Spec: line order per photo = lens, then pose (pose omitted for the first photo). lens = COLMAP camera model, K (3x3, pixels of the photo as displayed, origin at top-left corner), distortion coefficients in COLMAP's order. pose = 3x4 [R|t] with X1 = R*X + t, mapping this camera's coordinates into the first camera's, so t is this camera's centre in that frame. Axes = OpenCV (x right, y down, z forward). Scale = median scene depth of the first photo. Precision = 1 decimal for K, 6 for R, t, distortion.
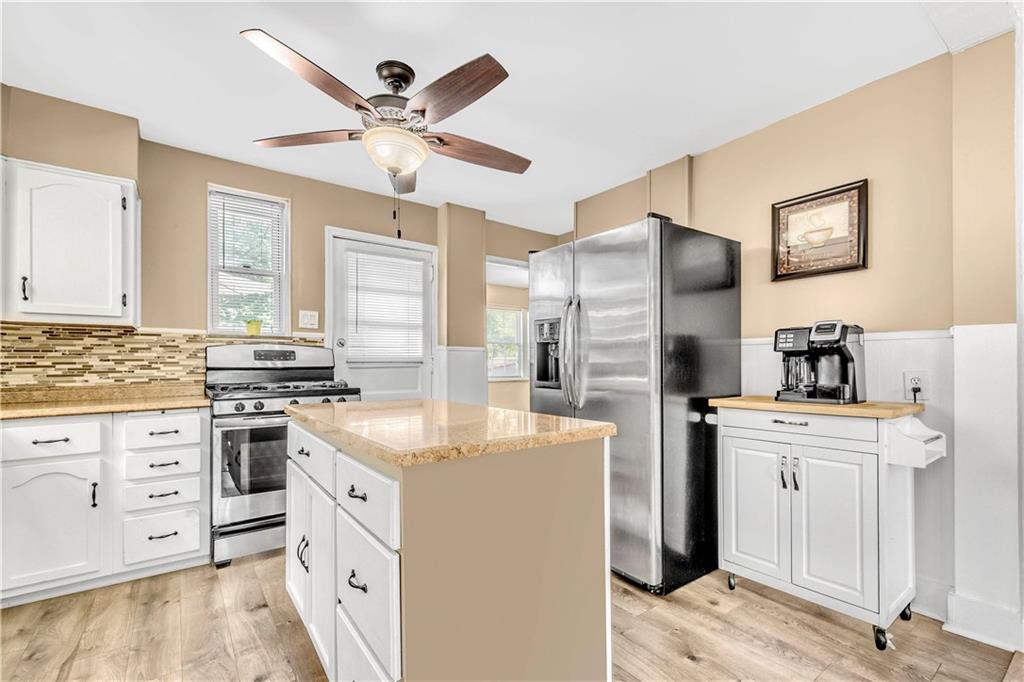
lens RADIAL K [[439.5, 0, 512.4], [0, 439.5, 364.1], [0, 0, 1]] dist [-0.000345, -0.000055]
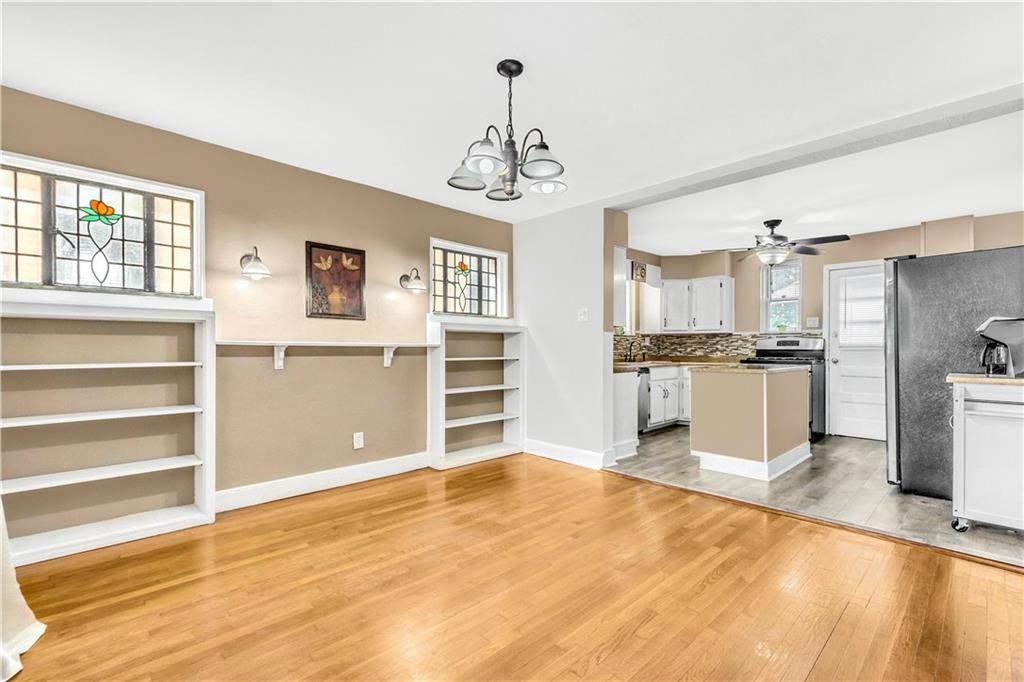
lens RADIAL K [[448.0, 0, 497.7], [0, 448.0, 337.5], [0, 0, 1]] dist [-0.000292, 0.000011]
pose [[0.109208, -0.022714, -0.993759, 1.354425], [-0.001283, 0.999735, -0.022992, 0.001558], [0.994018, 0.003786, 0.109150, -0.506037]]
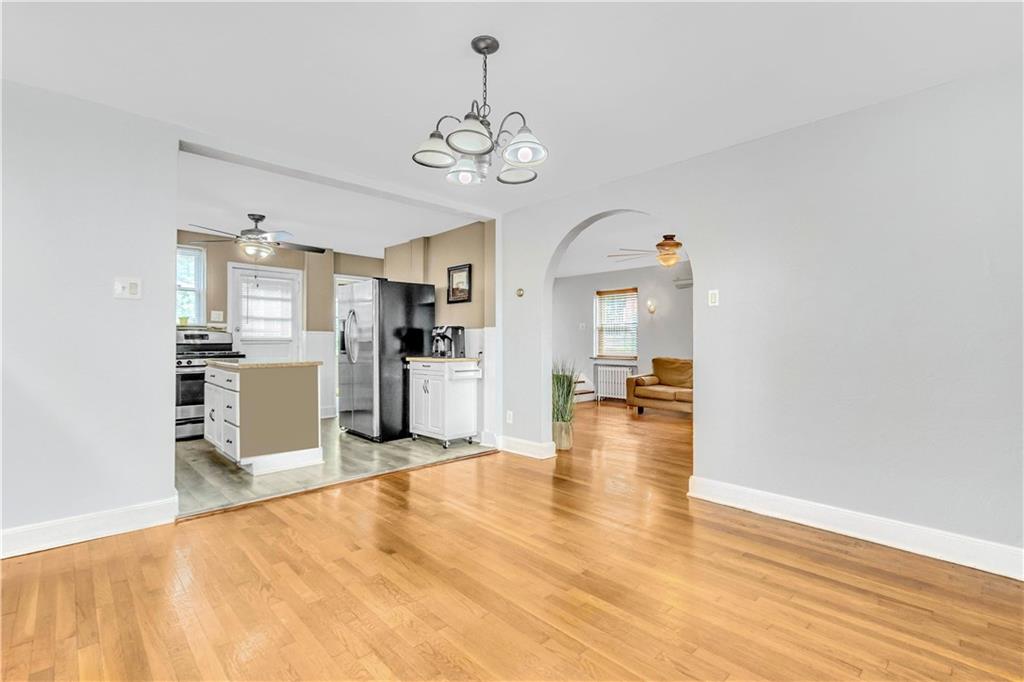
lens RADIAL K [[461.1, 0, 512.0], [0, 461.1, 341.0], [0, 0, 1]] dist [0.014623, 0.000400]
pose [[0.992836, 0.002176, 0.119463, 0.558443], [-0.001853, 0.999994, -0.002820, 0.000245], [-0.119468, 0.002578, 0.992835, -1.129194]]
